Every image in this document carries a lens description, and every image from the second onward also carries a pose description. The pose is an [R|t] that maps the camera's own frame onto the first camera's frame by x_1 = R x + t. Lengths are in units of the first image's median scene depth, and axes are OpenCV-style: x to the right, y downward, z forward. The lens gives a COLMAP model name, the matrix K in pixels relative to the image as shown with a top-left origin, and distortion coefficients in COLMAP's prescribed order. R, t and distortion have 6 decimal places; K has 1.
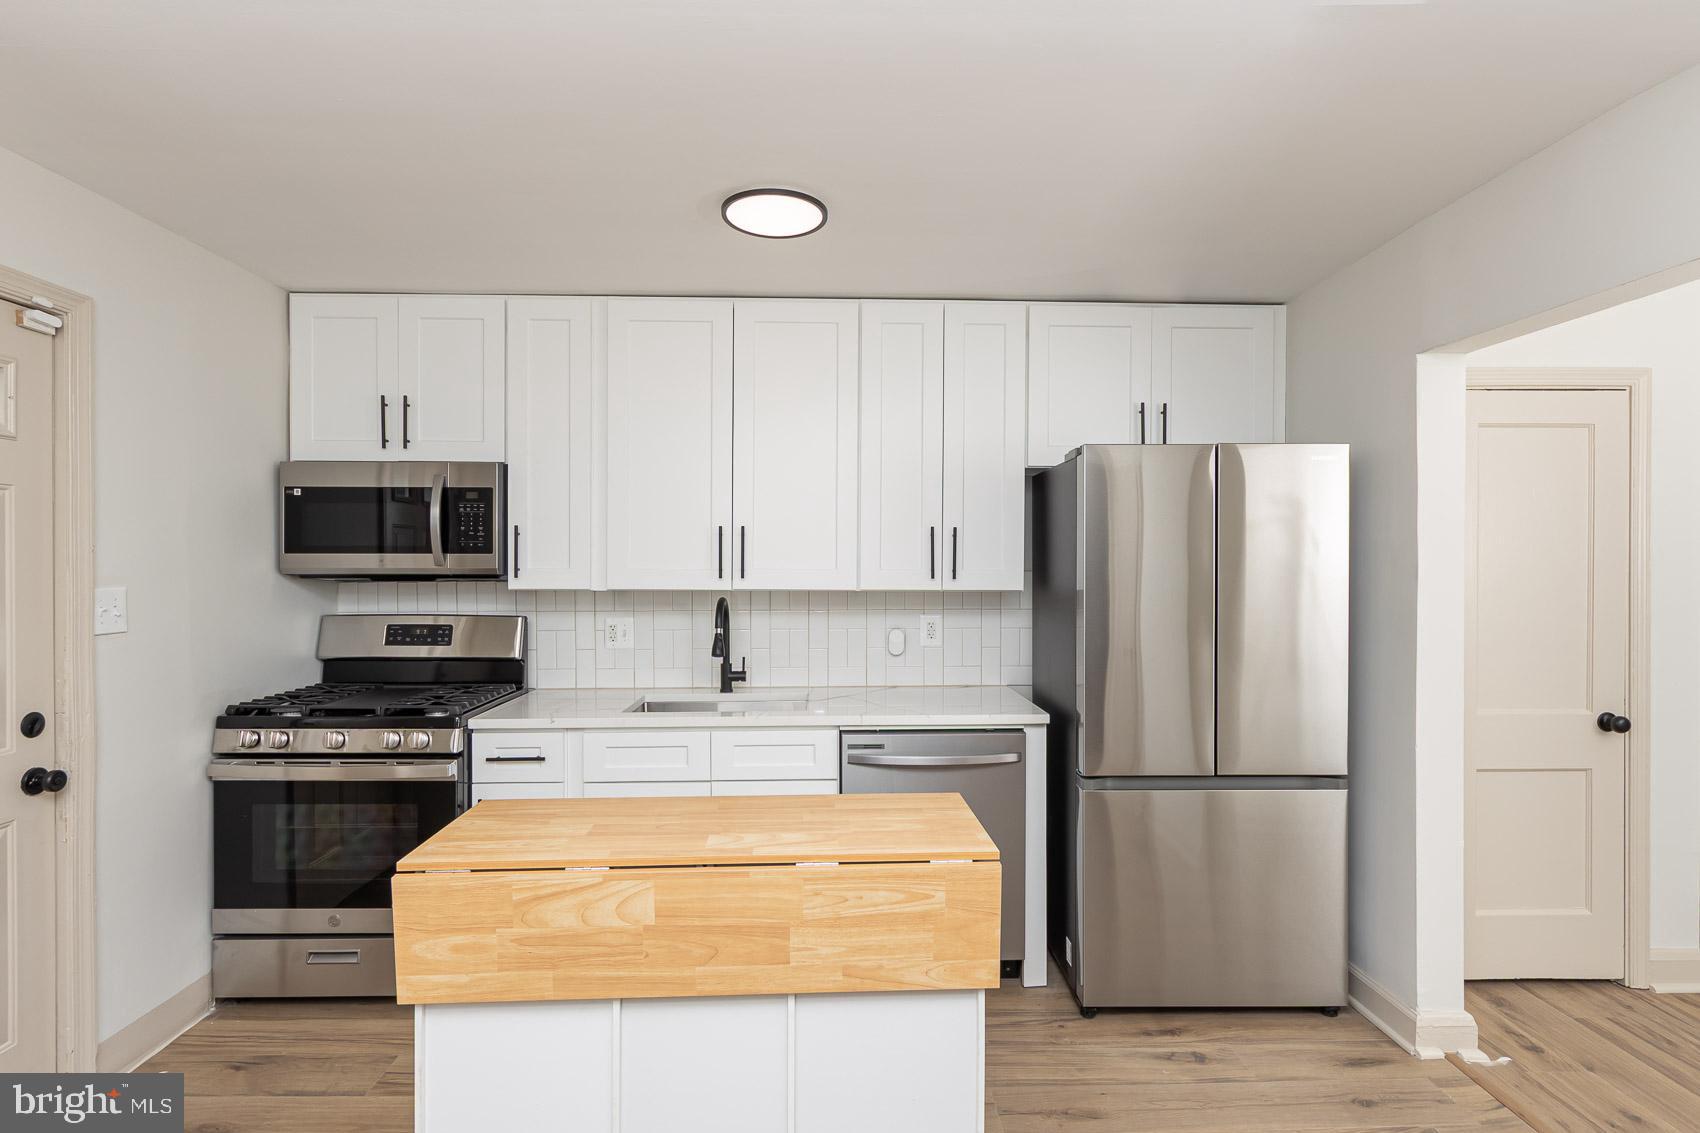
lens RADIAL K [[840.9, 0, 783.7], [0, 840.9, 571.7], [0, 0, 1]] dist [0.003857, -0.000798]
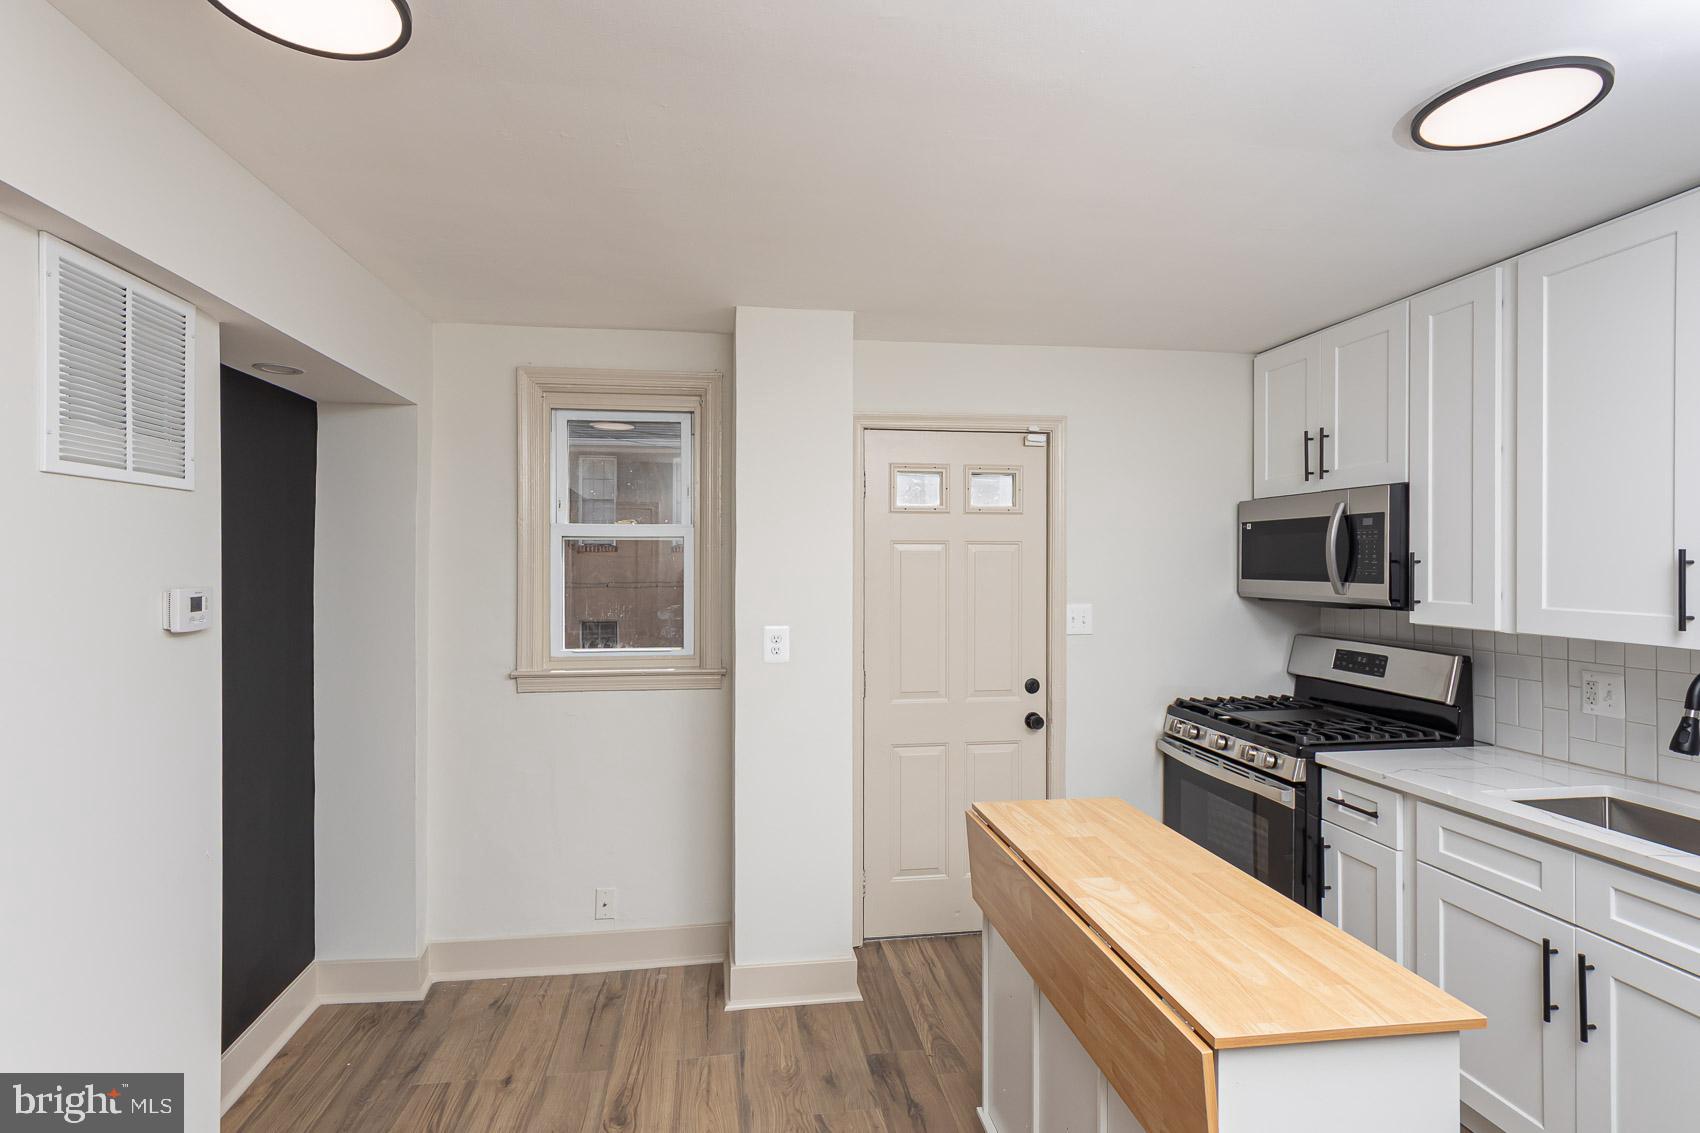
lens RADIAL K [[827.2, 0, 869.0], [0, 827.2, 566.3], [0, 0, 1]] dist [0.010314, 0.001555]
pose [[0.167905, 0.004316, -0.985794, 0.498198], [-0.010055, 0.999946, 0.002665, -0.040505], [0.985752, 0.009464, 0.167940, 0.315099]]
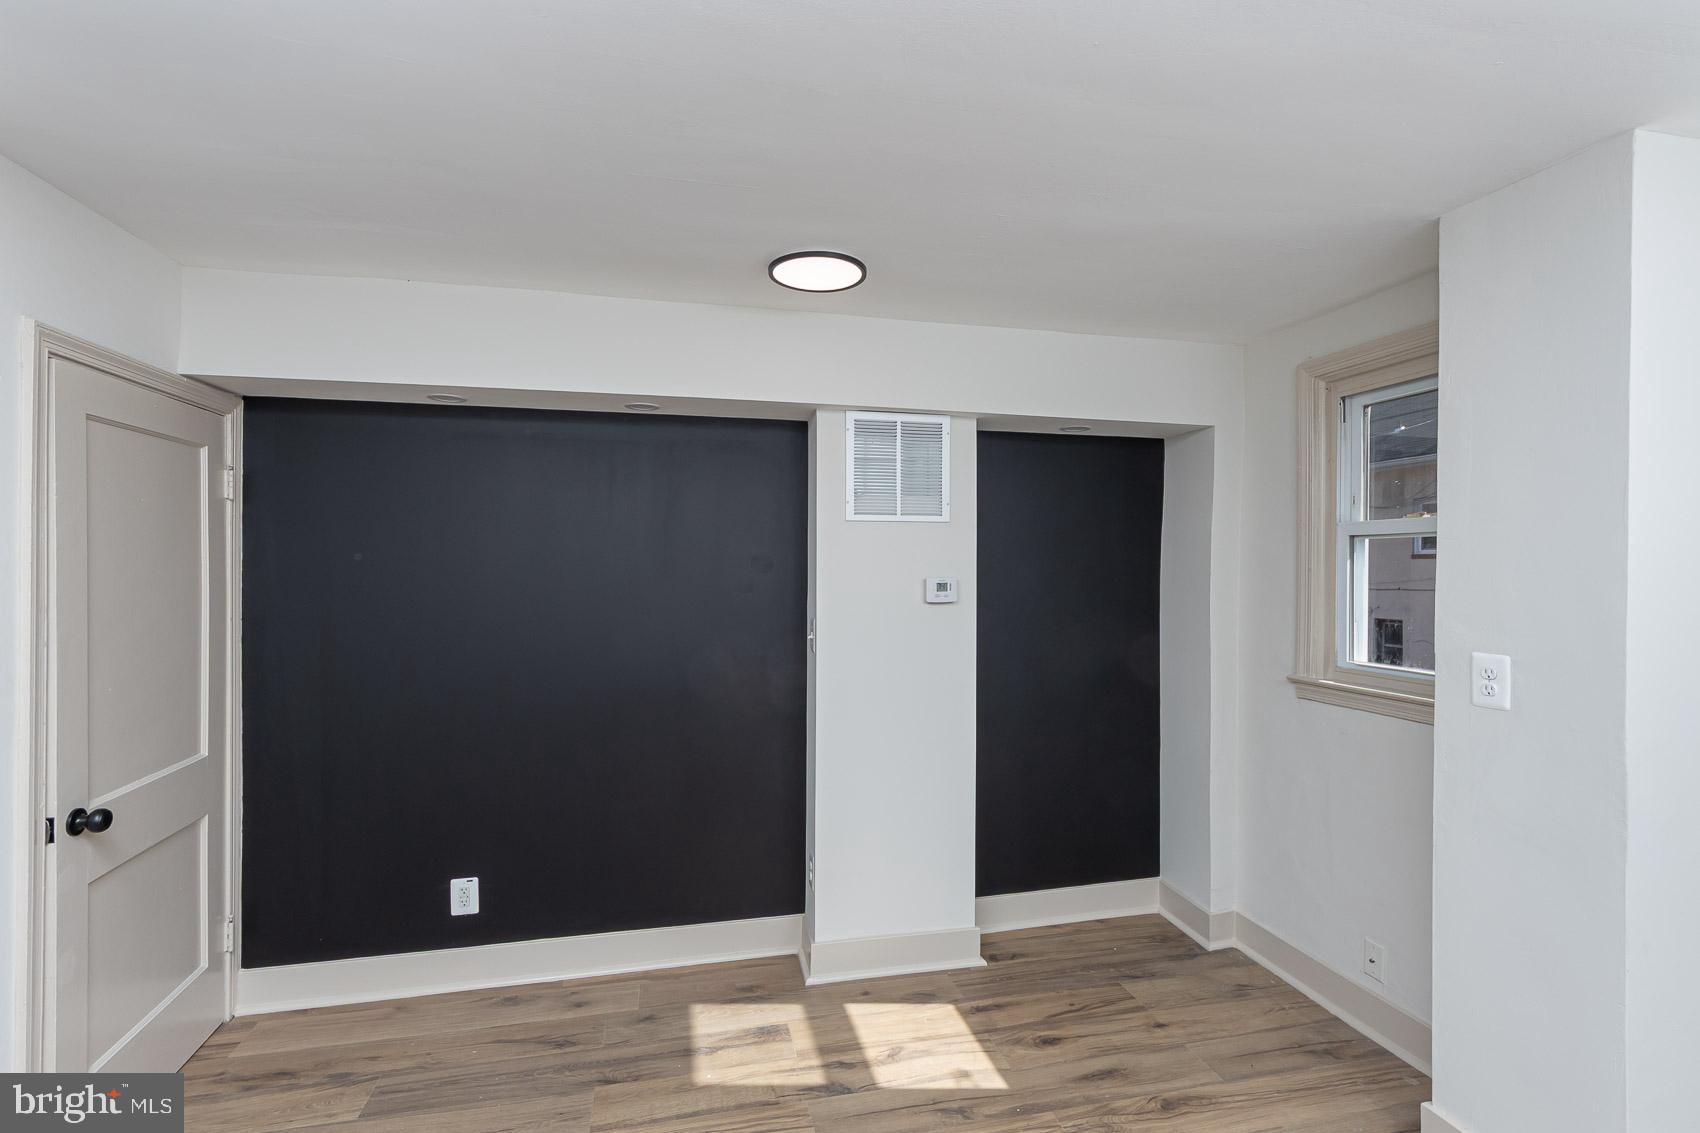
lens RADIAL K [[814.5, 0, 821.3], [0, 814.5, 567.3], [0, 0, 1]] dist [0.014669, -0.000031]
pose [[-0.975979, -0.005090, -0.217804, 0.183038], [-0.007609, 0.999913, 0.010731, -0.041444], [0.217731, 0.012131, -0.975934, 0.934499]]
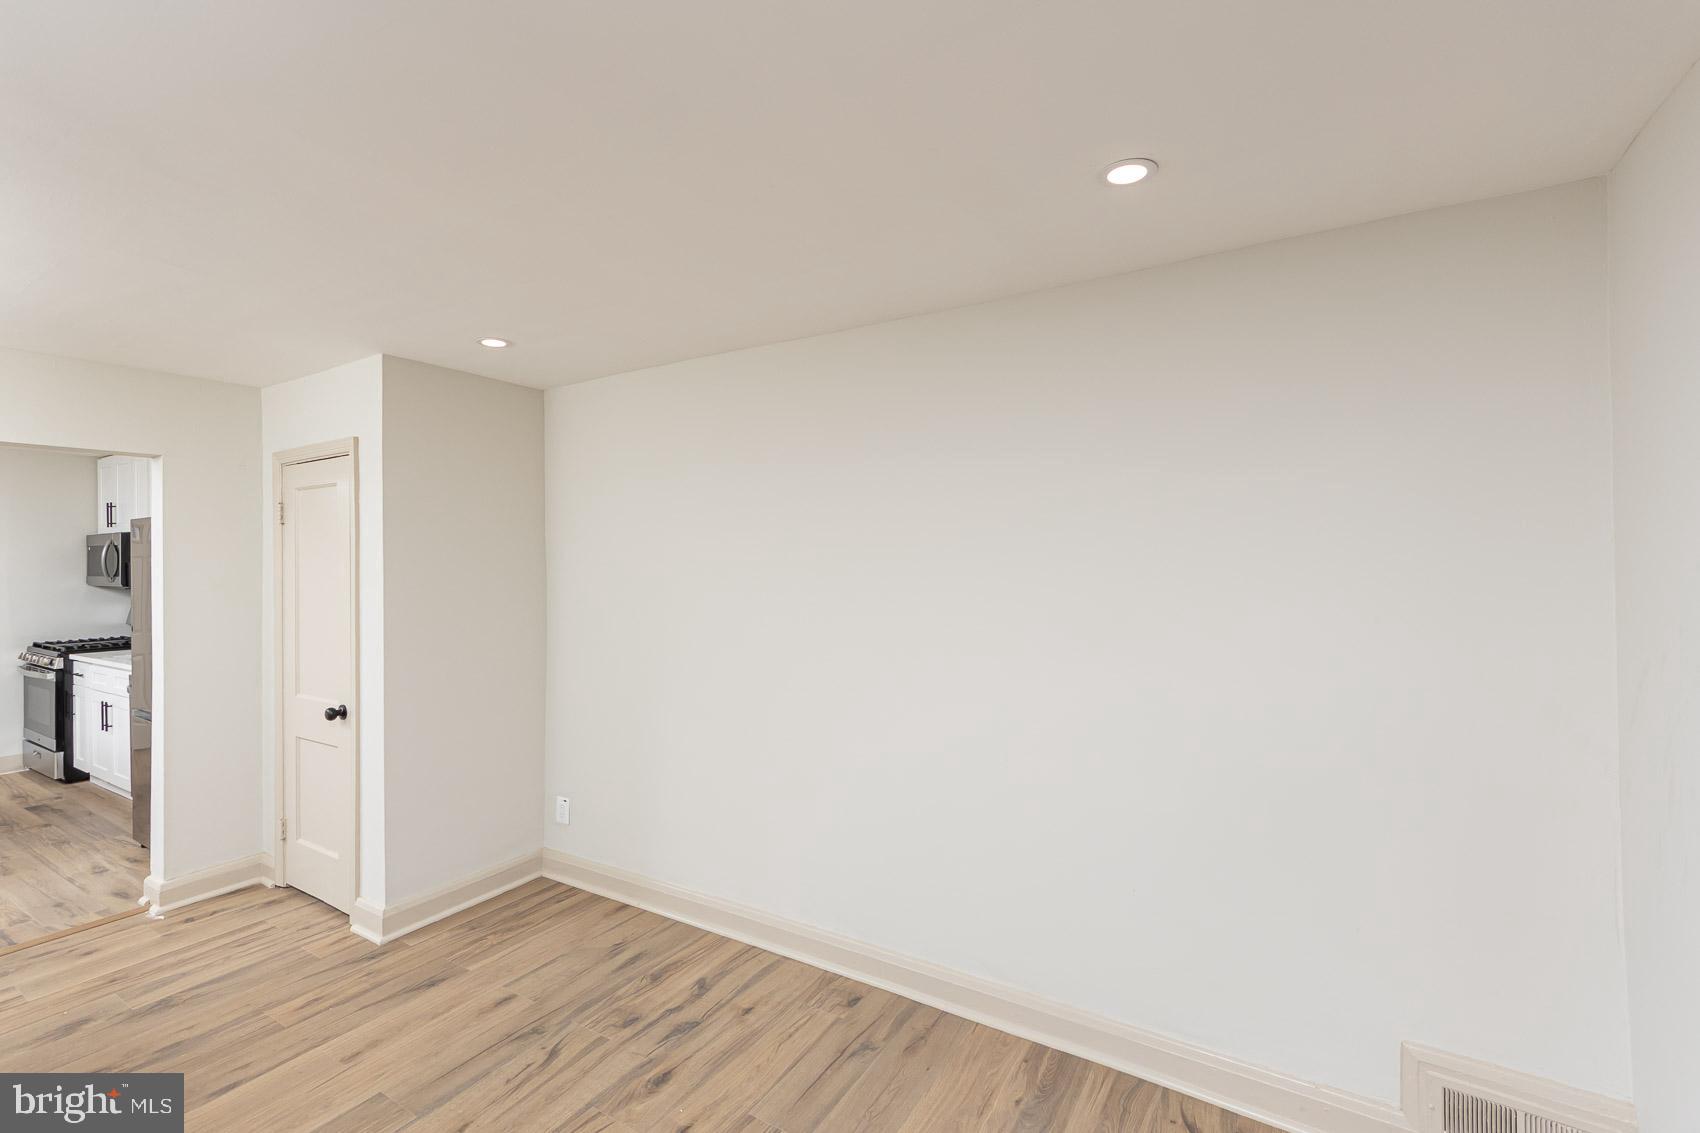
lens RADIAL K [[751.1, 0, 835.7], [0, 751.1, 560.8], [0, 0, 1]] dist [0.004622, 0.001972]
pose [[0.832639, -0.005135, -0.553793, 2.321211], [0.004358, 0.999987, -0.002720, -0.051258], [0.553799, -0.000148, 0.832650, 0.472446]]
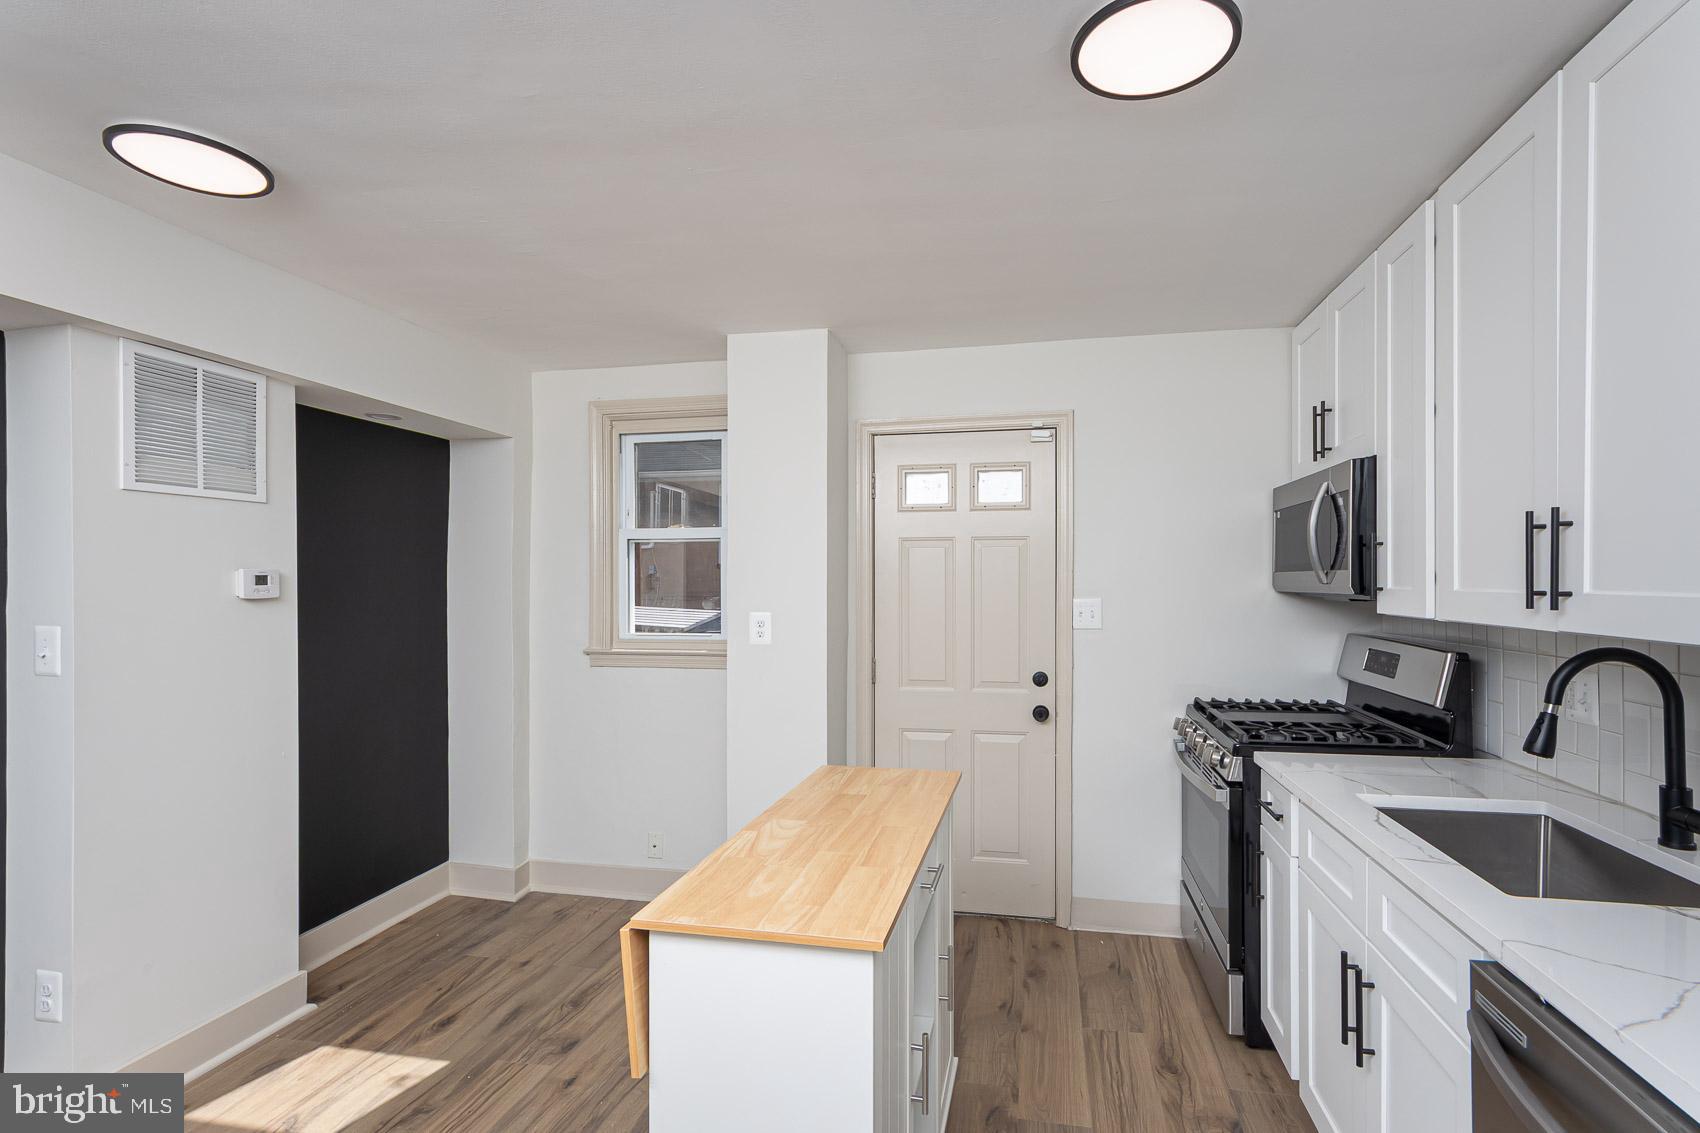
lens RADIAL K [[814.5, 0, 916.0], [0, 814.5, 584.9], [0, 0, 1]] dist [0.014669, -0.000031]
pose [[-0.167188, 0.003608, -0.985918, 0.564488], [-0.005291, 0.999976, 0.004557, -0.007995], [0.985911, 0.005978, -0.167165, 0.781296]]
